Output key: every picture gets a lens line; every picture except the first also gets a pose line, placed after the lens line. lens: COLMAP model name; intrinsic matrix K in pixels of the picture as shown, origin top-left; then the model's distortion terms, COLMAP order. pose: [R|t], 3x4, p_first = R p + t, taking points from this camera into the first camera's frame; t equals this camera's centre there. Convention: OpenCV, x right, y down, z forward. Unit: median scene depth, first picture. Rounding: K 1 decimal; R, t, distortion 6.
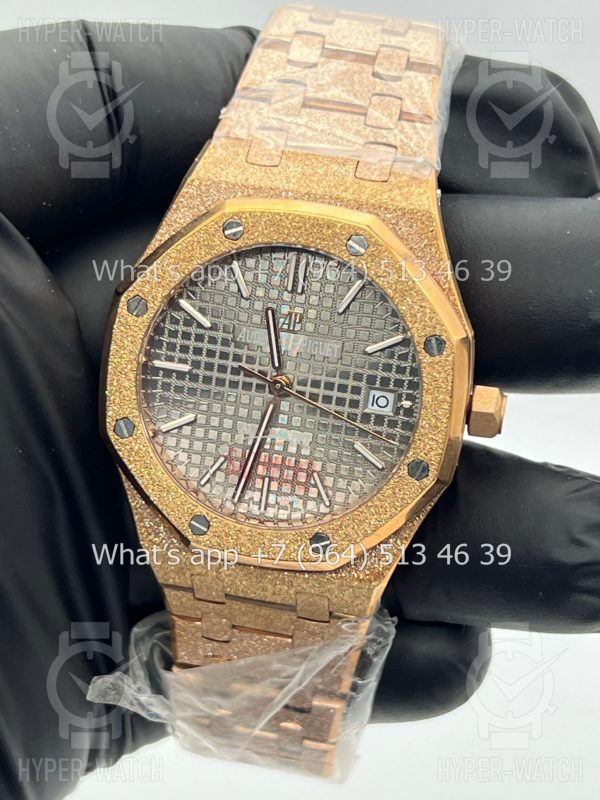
lens RADIAL K [[1910.0, 0, 300.5], [0, 1910.0, 399.0], [0, 0, 1]] dist [0.279874, 0.000000]
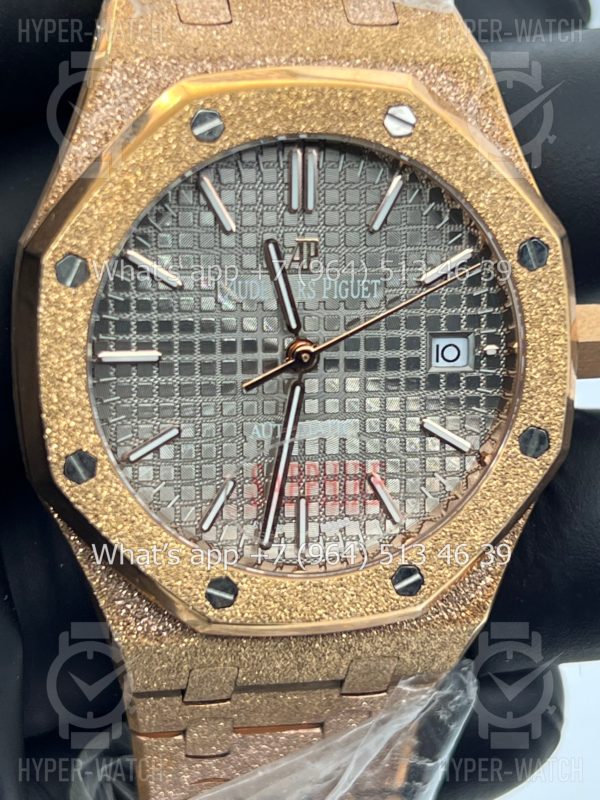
lens RADIAL K [[1910.0, 0, 300.8], [0, 1910.0, 396.1], [0, 0, 1]] dist [0.279874, 0.000000]
pose [[0.930709, -0.181545, 0.317526, -0.219915], [0.178069, 0.983197, 0.040196, -0.019913], [-0.319488, 0.019131, 0.947397, 0.381232]]
